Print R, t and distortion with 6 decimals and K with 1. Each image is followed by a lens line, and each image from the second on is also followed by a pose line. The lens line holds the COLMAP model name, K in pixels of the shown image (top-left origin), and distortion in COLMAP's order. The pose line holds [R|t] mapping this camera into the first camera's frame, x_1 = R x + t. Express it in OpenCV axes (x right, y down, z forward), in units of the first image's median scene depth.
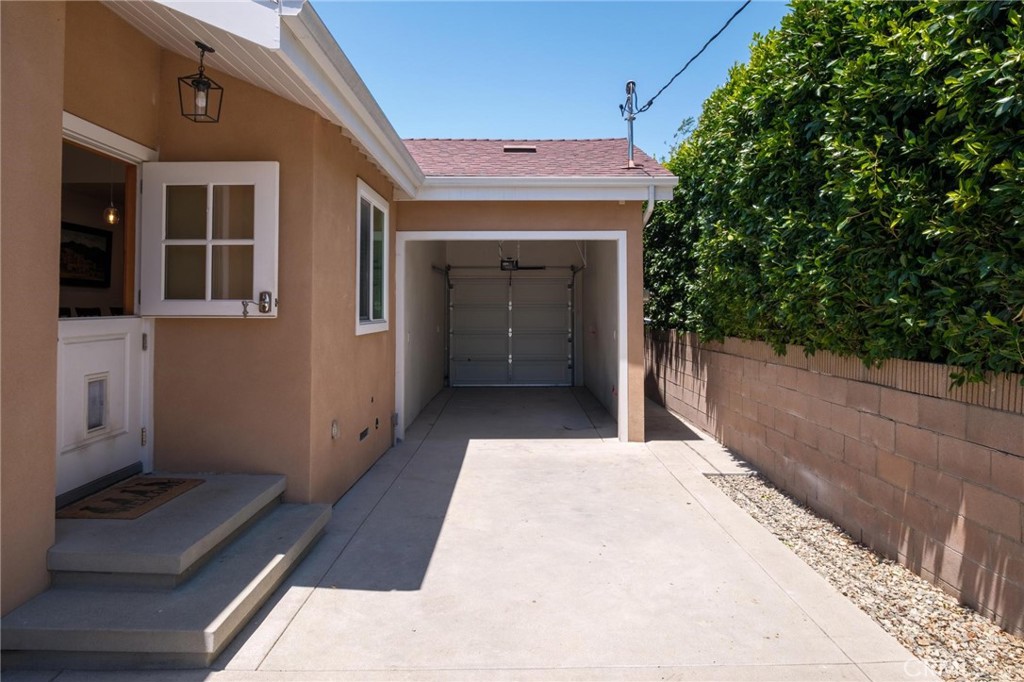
lens RADIAL K [[635.1, 0, 527.4], [0, 635.1, 285.7], [0, 0, 1]] dist [-0.003820, -0.003422]
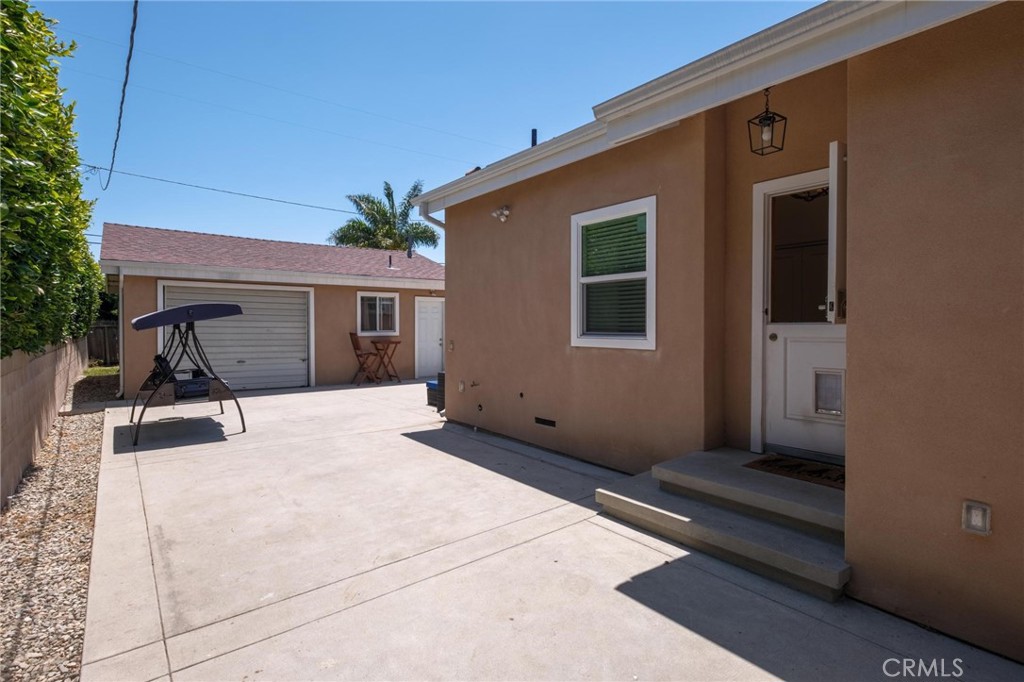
lens RADIAL K [[518.5, 0, 514.0], [0, 518.5, 334.6], [0, 0, 1]] dist [0.006004, -0.004586]
pose [[-0.804252, 0.009394, -0.594215, 0.356476], [0.017199, 0.999824, -0.007471, 0.059302], [0.594040, -0.016228, -0.804272, 1.249417]]
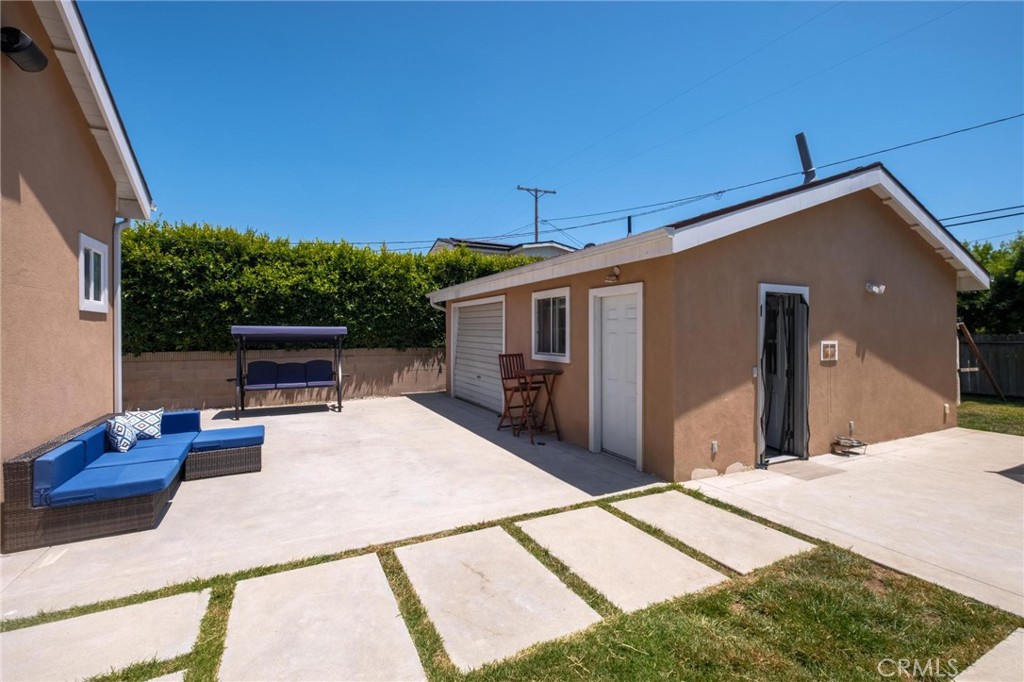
lens RADIAL K [[448.1, 0, 510.3], [0, 448.1, 337.6], [0, 0, 1]] dist [-0.000482, -0.002812]
pose [[-0.431220, -0.008793, 0.902204, -2.056453], [-0.028378, 0.999590, -0.003822, -0.038352], [-0.901800, -0.027251, -0.431293, -0.717493]]
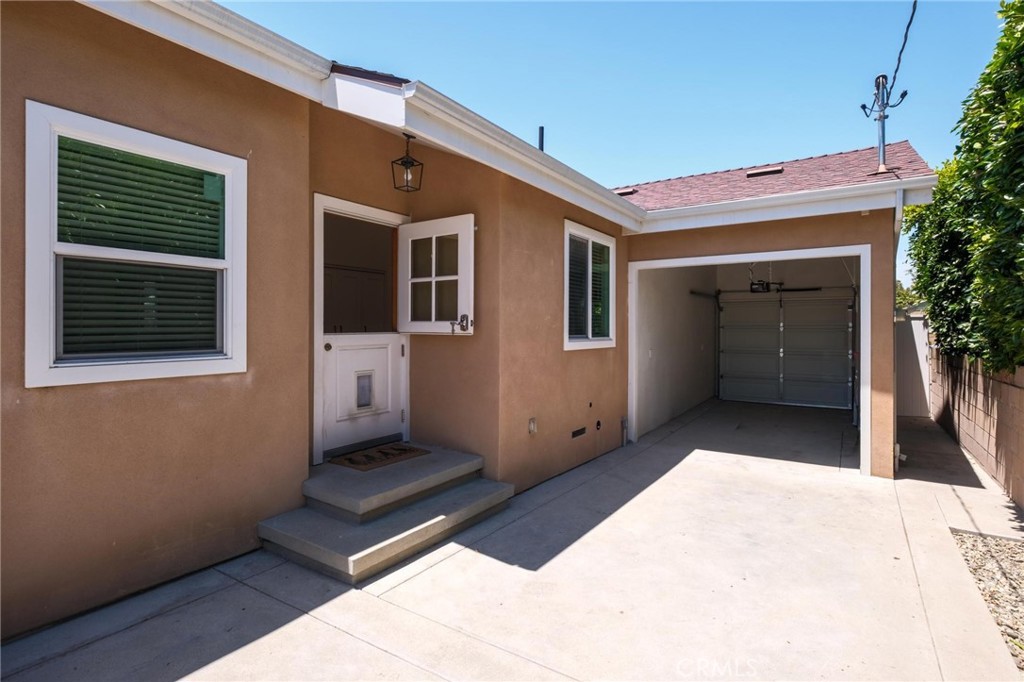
lens RADIAL K [[518.5, 0, 514.2], [0, 518.5, 326.6], [0, 0, 1]] dist [0.006004, -0.004586]
pose [[0.824579, 0.002550, -0.565741, 0.262229], [0.015024, 0.999538, 0.026405, 0.006405], [0.565548, -0.030273, 0.824160, 0.167133]]
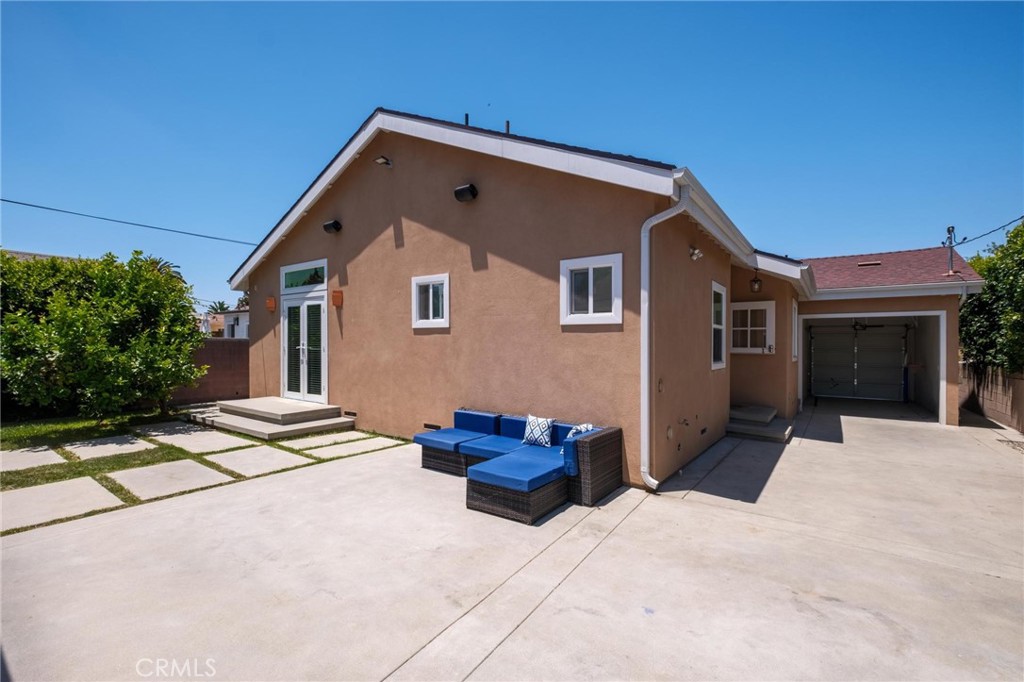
lens RADIAL K [[448.1, 0, 508.2], [0, 448.1, 343.1], [0, 0, 1]] dist [-0.000482, -0.002812]
pose [[0.794646, 0.005069, -0.607052, -0.111139], [0.010003, 0.999720, 0.021442, -0.054523], [0.606991, -0.023112, 0.794372, -1.338557]]
